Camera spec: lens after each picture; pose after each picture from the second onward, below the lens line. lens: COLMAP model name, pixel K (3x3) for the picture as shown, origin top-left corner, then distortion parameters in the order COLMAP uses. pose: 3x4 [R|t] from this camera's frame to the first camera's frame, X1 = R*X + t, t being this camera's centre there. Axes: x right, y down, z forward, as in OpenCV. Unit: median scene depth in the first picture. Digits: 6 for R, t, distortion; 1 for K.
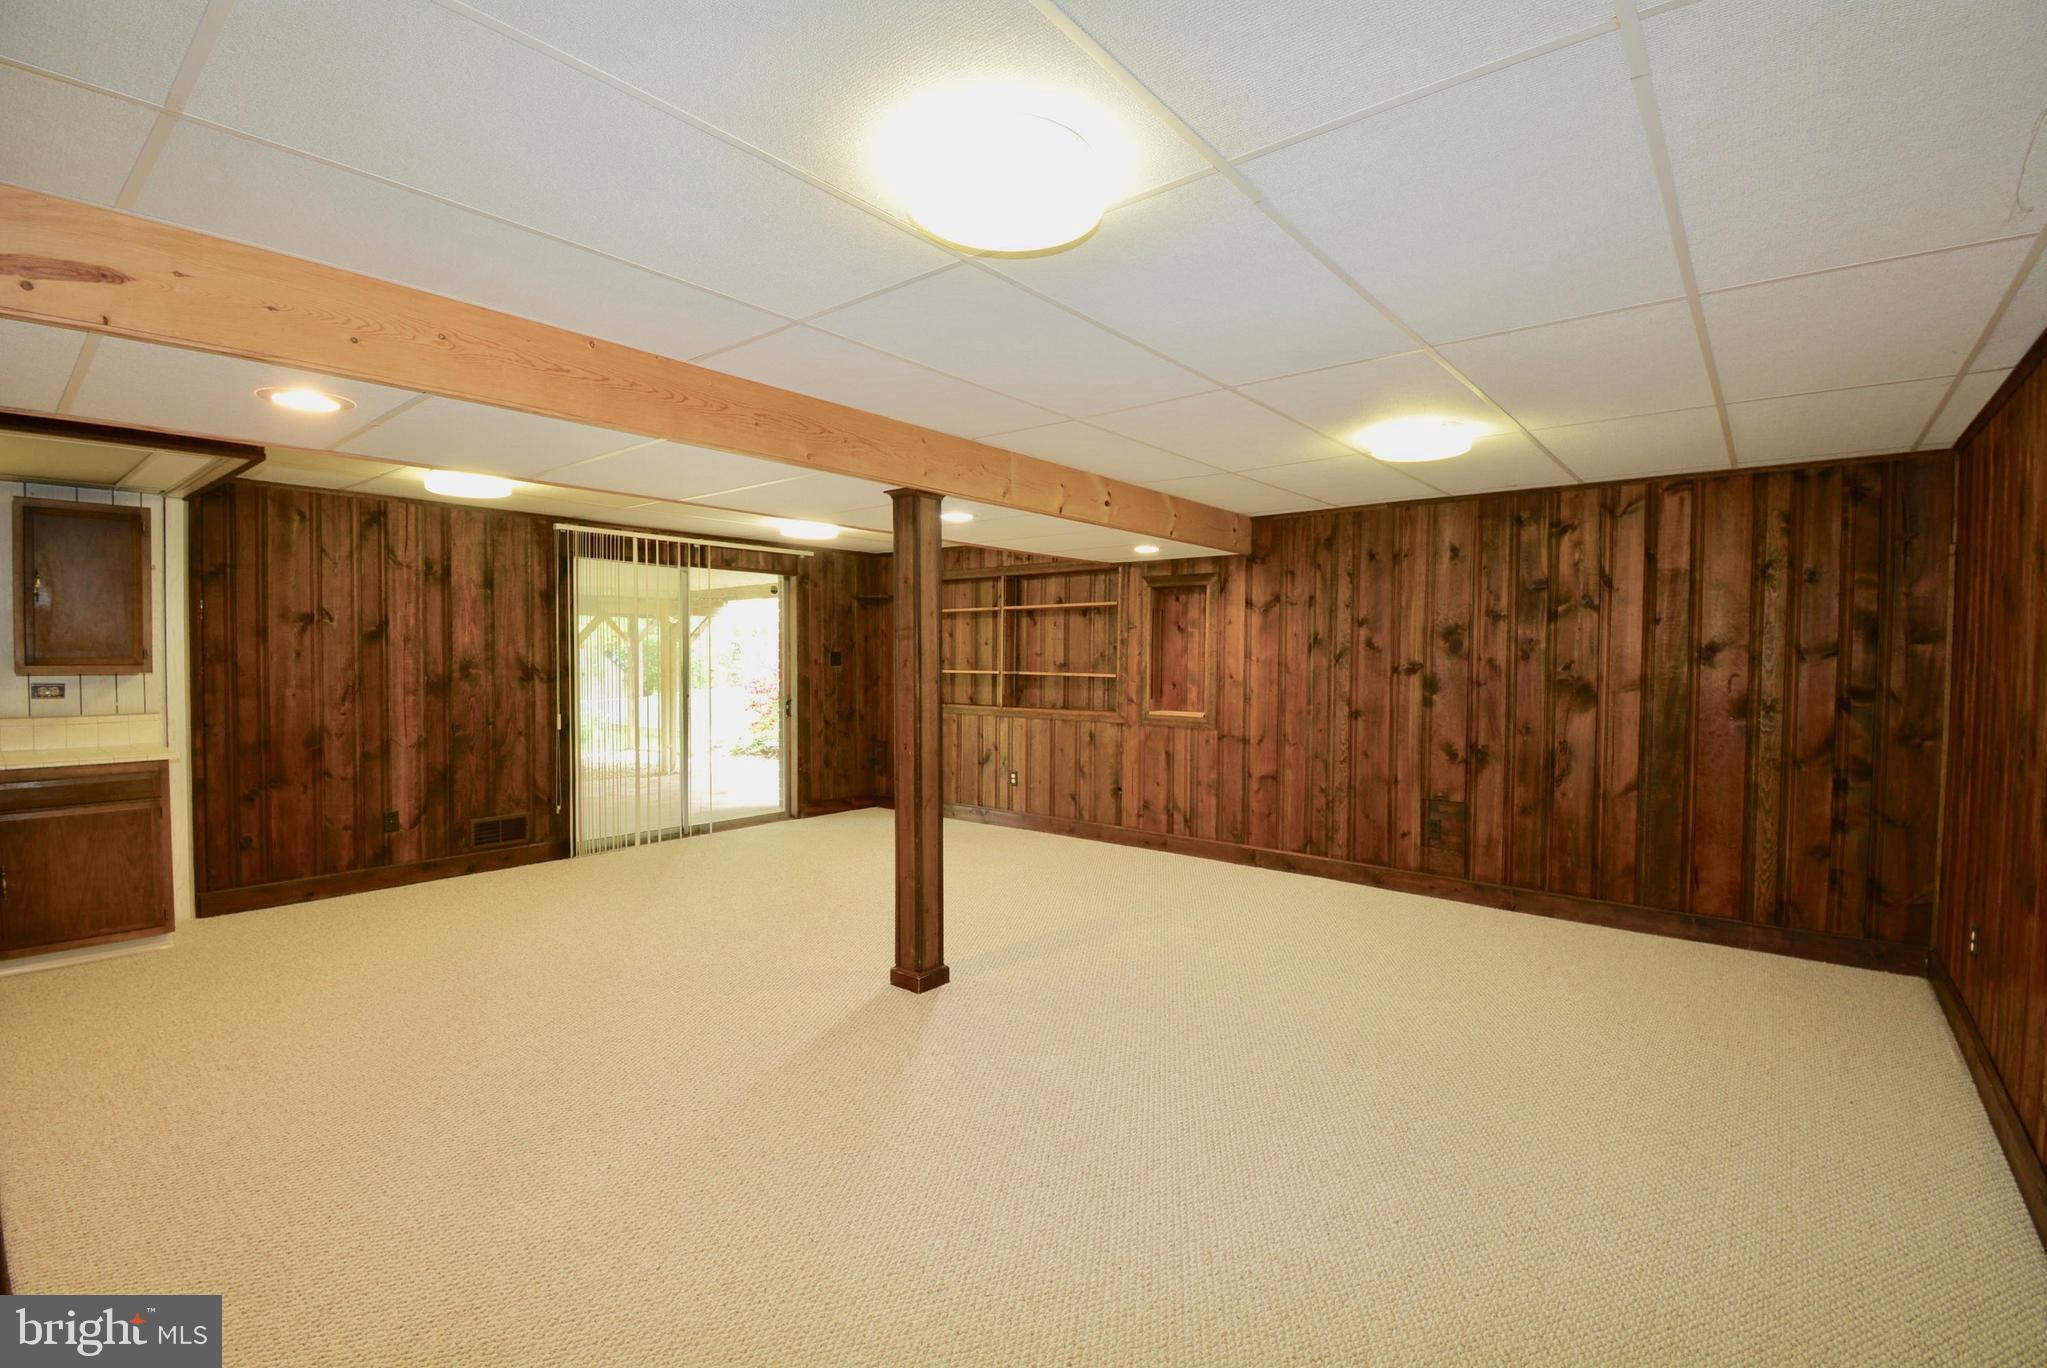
lens RADIAL K [[904.4, 0, 1030.6], [0, 904.4, 676.4], [0, 0, 1]] dist [0.002024, -0.013425]
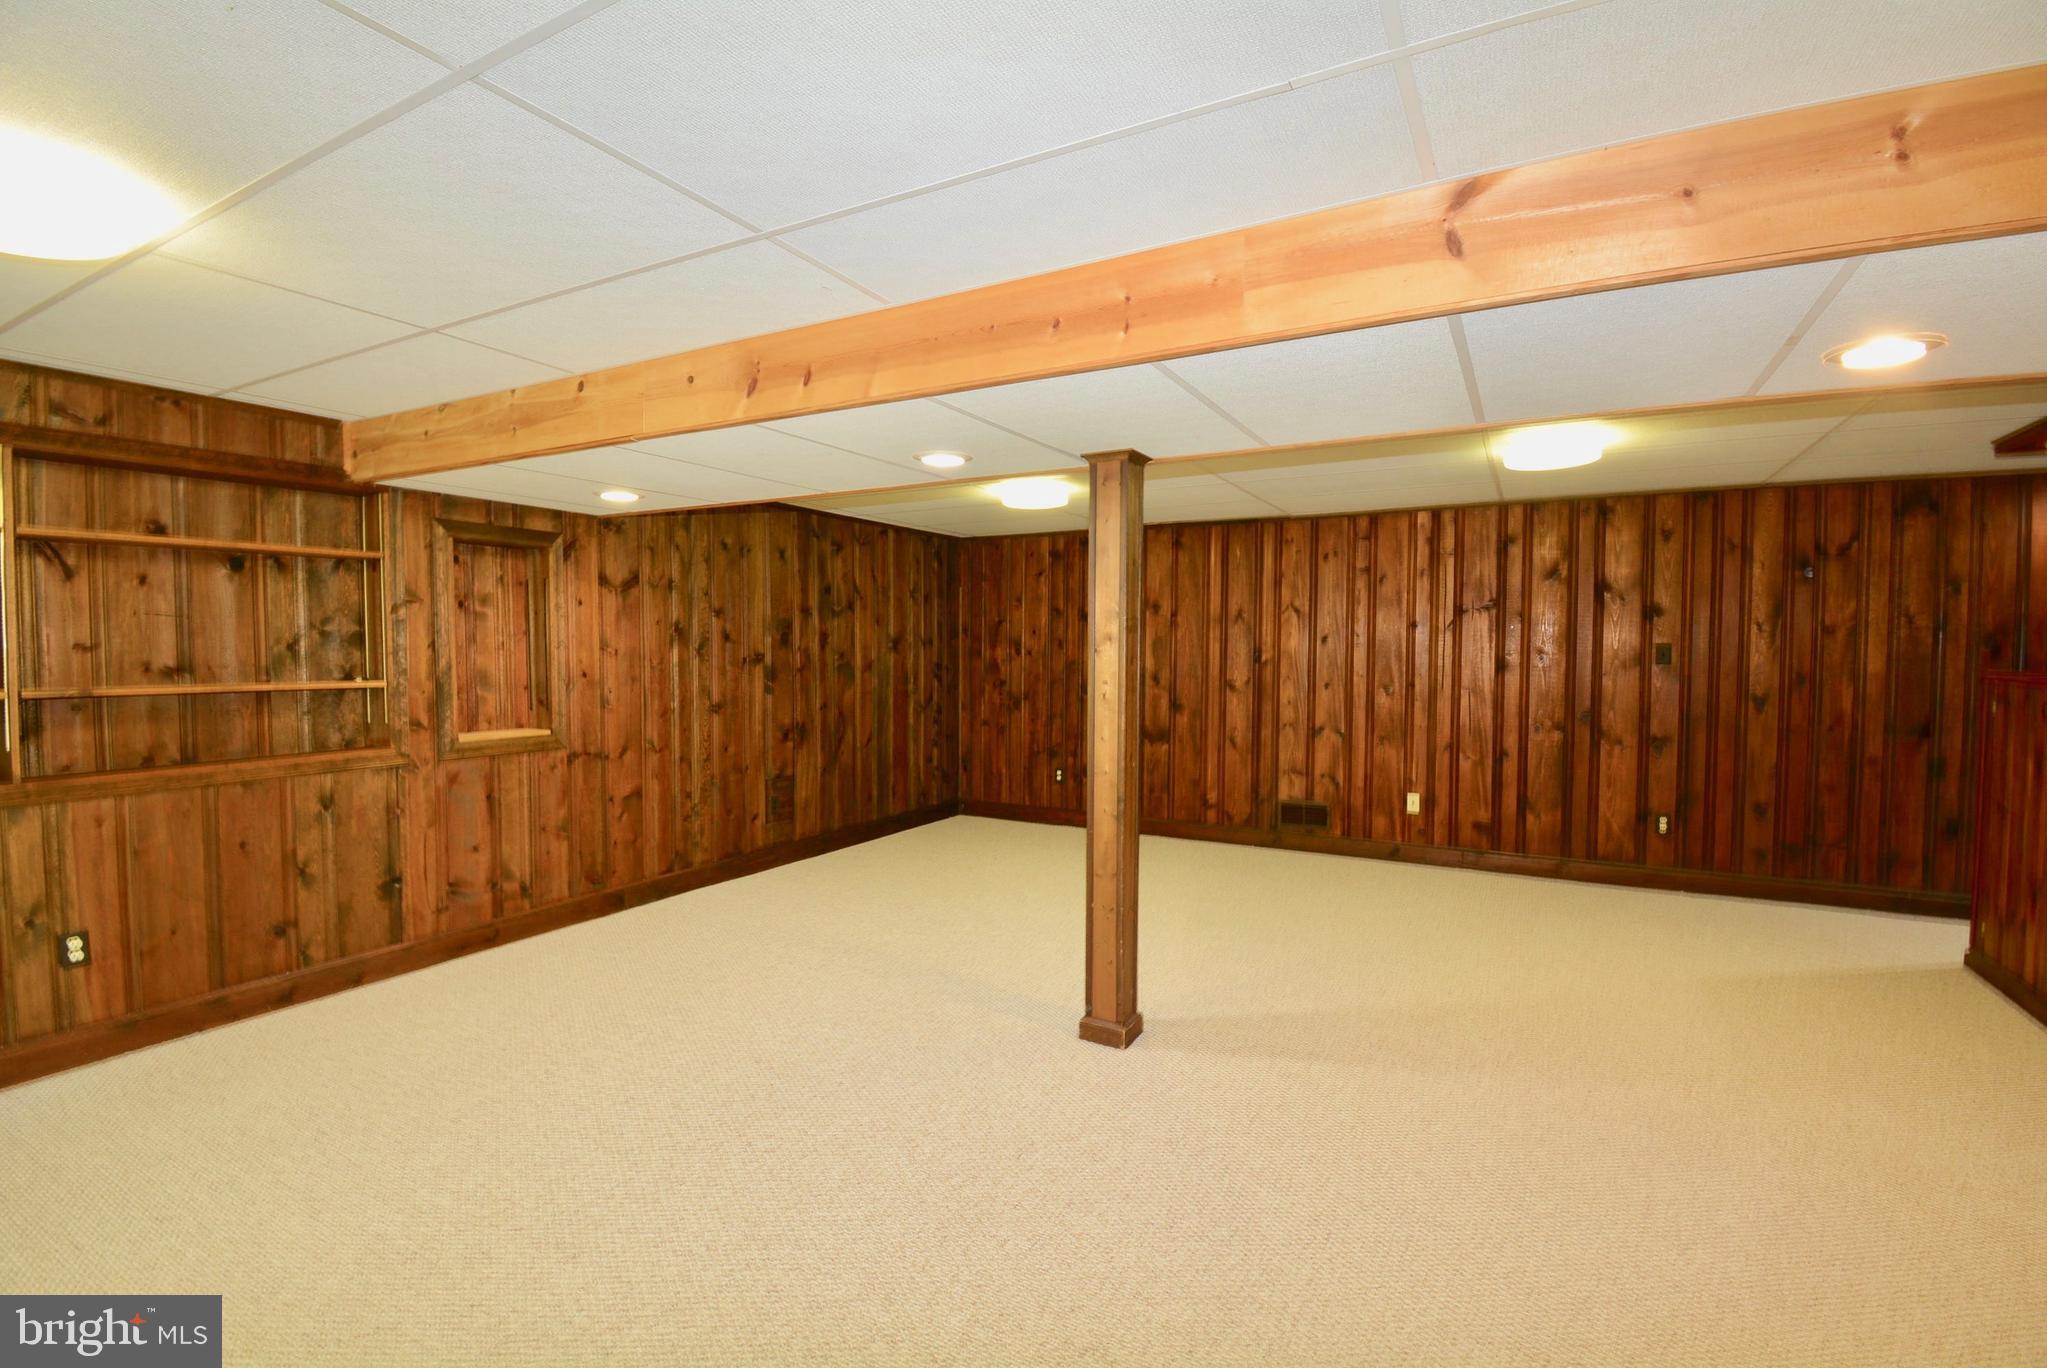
lens RADIAL K [[904.4, 0, 1016.5], [0, 904.4, 693.8], [0, 0, 1]] dist [0.002024, -0.013425]
pose [[-0.170397, -0.049245, 0.984144, -0.546523], [0.031072, 0.997985, 0.055318, -0.013762], [-0.984885, 0.040006, -0.168524, 0.725400]]
